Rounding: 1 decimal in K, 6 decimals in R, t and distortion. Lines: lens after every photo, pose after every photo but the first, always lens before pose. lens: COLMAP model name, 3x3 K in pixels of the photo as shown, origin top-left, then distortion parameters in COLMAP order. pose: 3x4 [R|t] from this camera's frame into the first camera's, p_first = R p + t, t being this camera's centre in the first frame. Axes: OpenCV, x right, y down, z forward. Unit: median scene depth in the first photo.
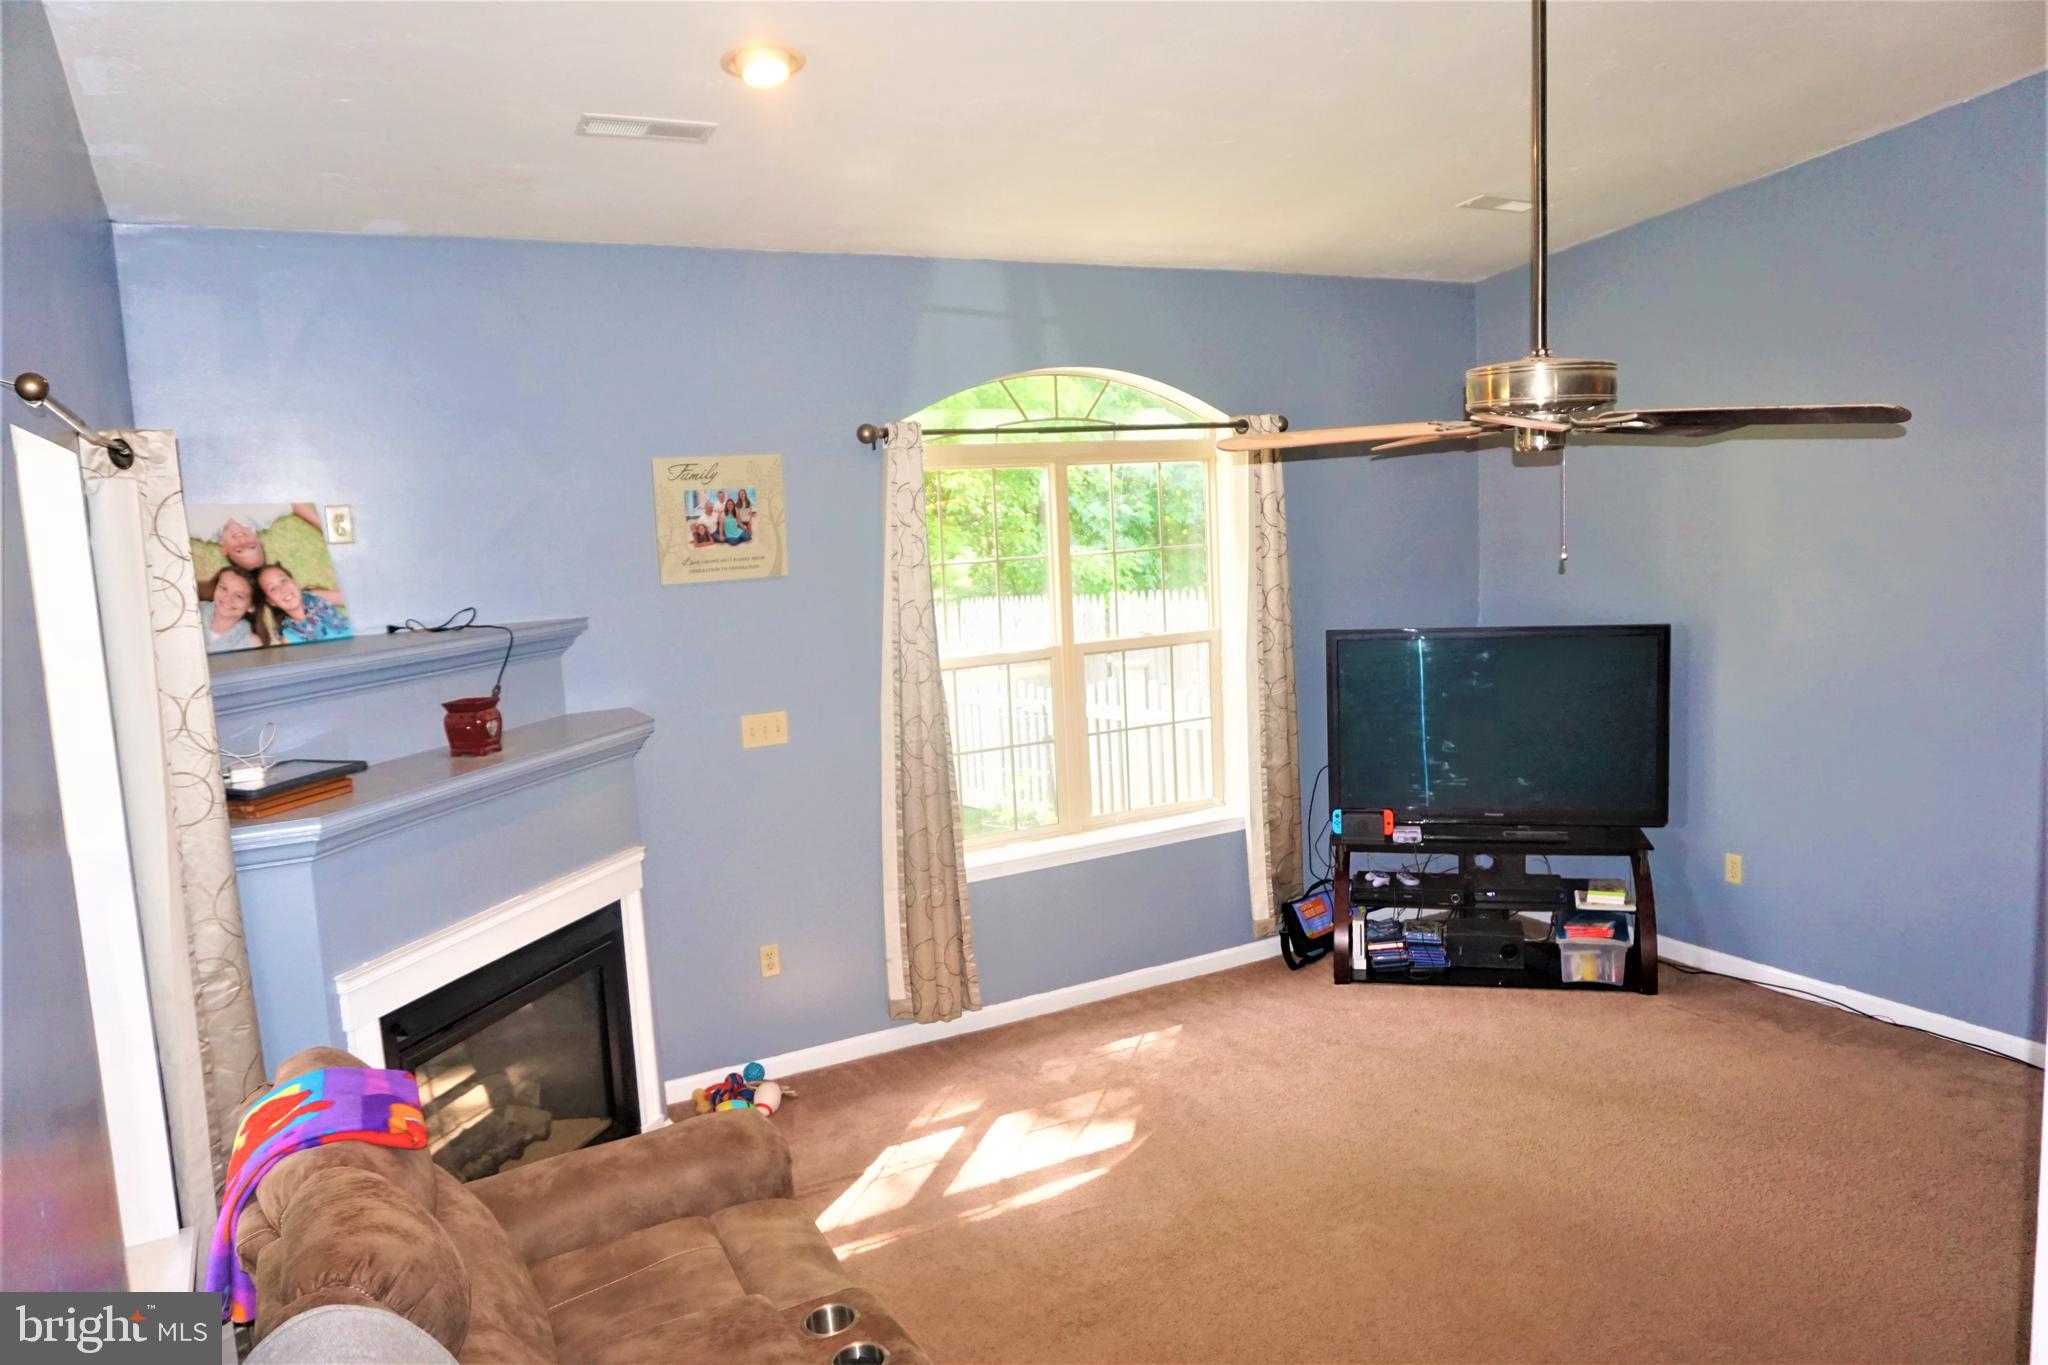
lens RADIAL K [[1367.1, 0, 1024.0], [0, 1367.1, 682.5], [0, 0, 1]] dist [-0.067003, 0.054755]
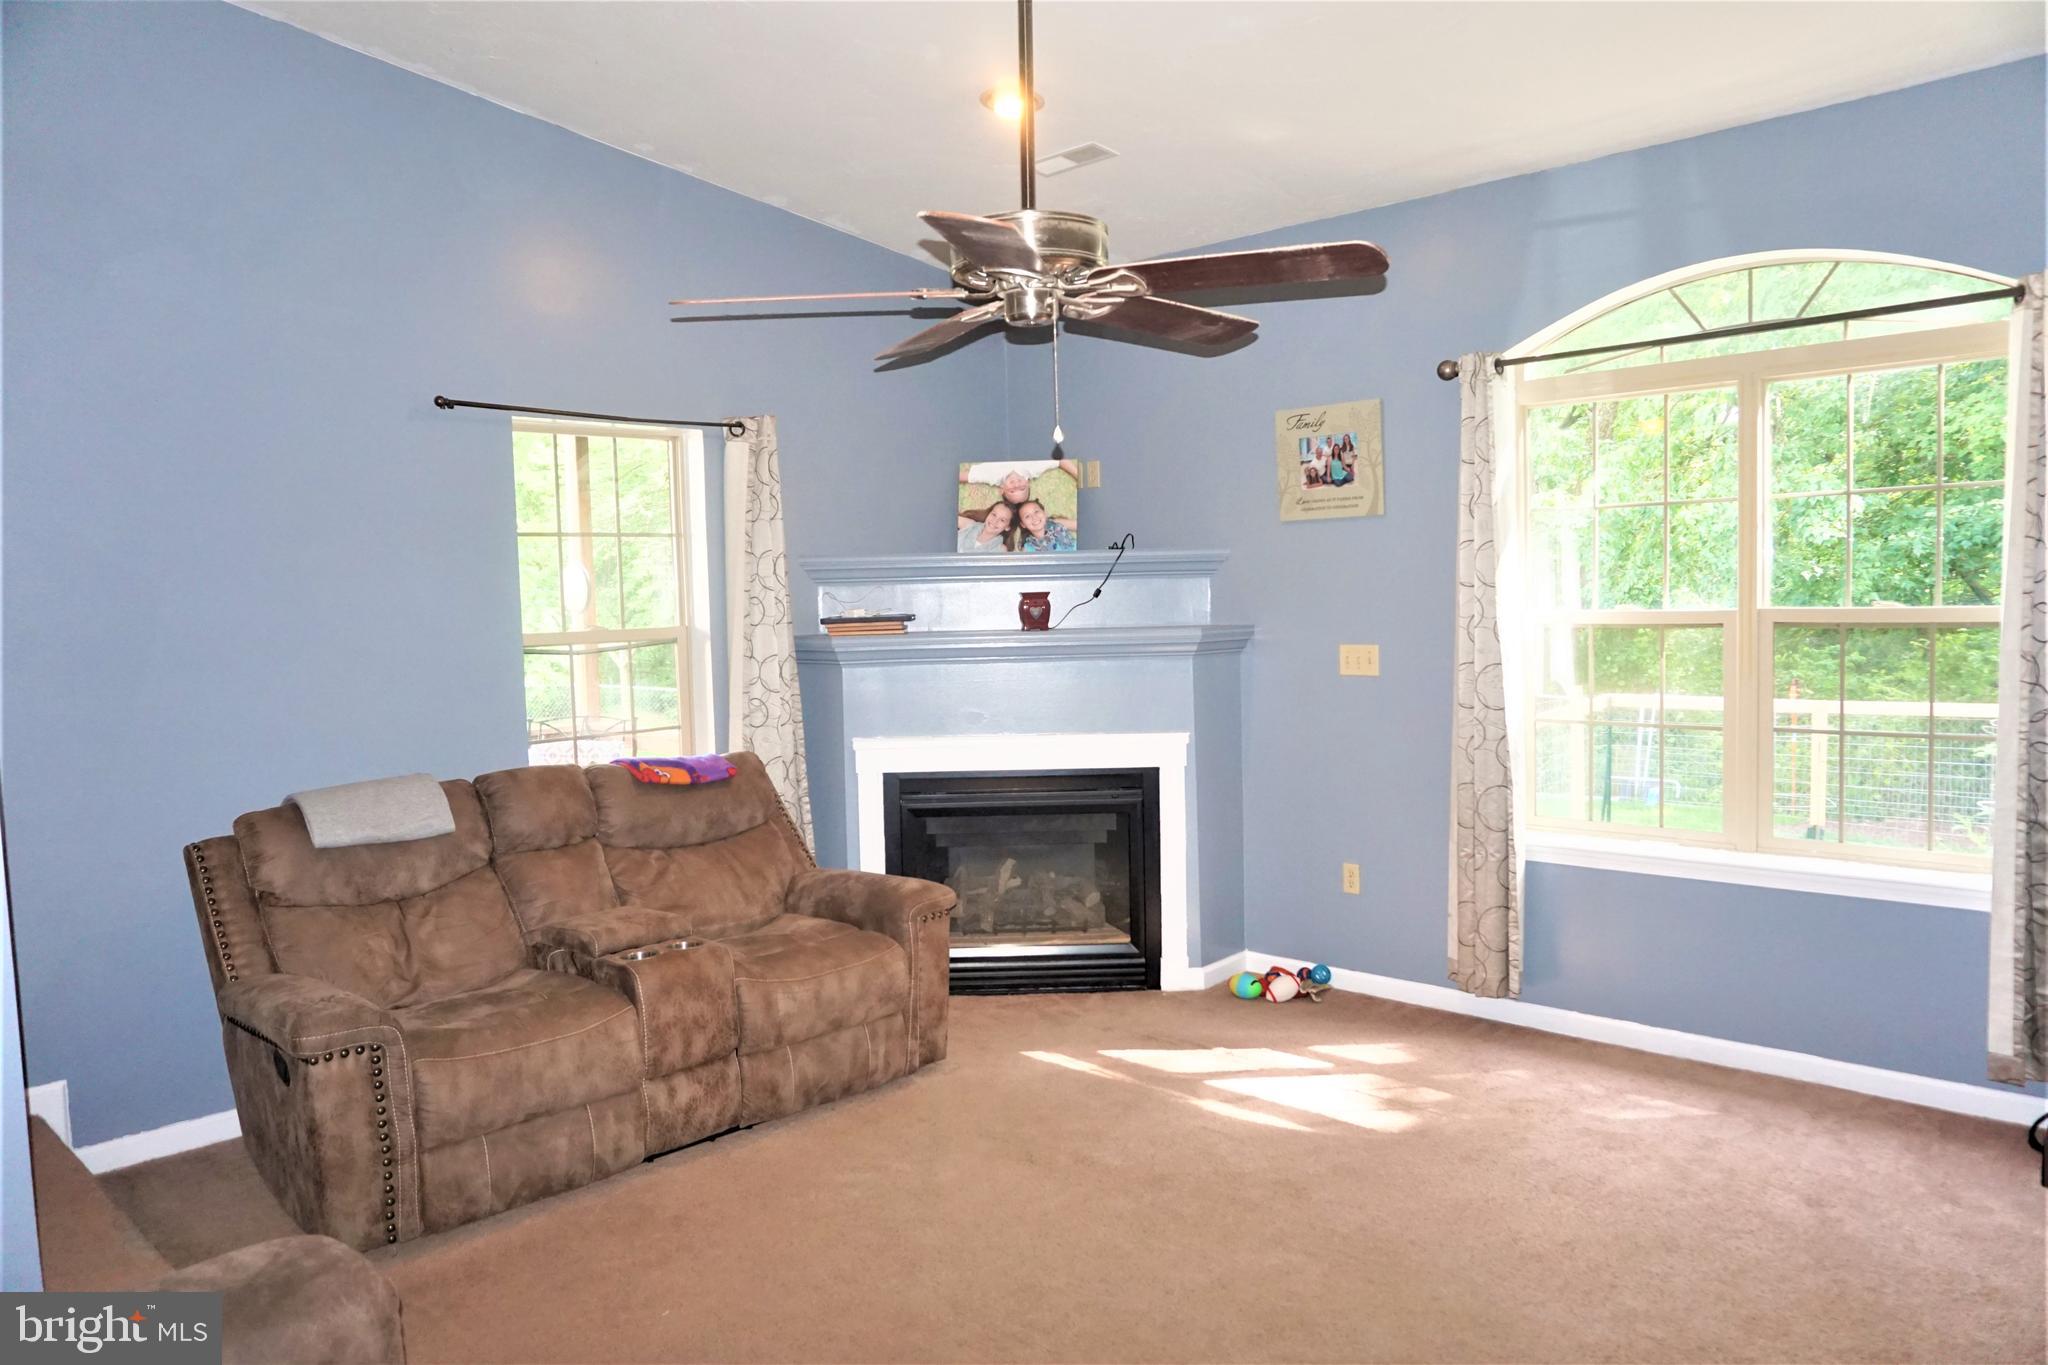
lens RADIAL K [[1367.1, 0, 1024.0], [0, 1367.1, 682.5], [0, 0, 1]] dist [-0.067003, 0.054755]
pose [[0.317216, 0.109816, -0.941974, 0.757193], [-0.105046, 0.991229, 0.080183, -0.005999], [0.942517, 0.073516, 0.325970, 0.423894]]
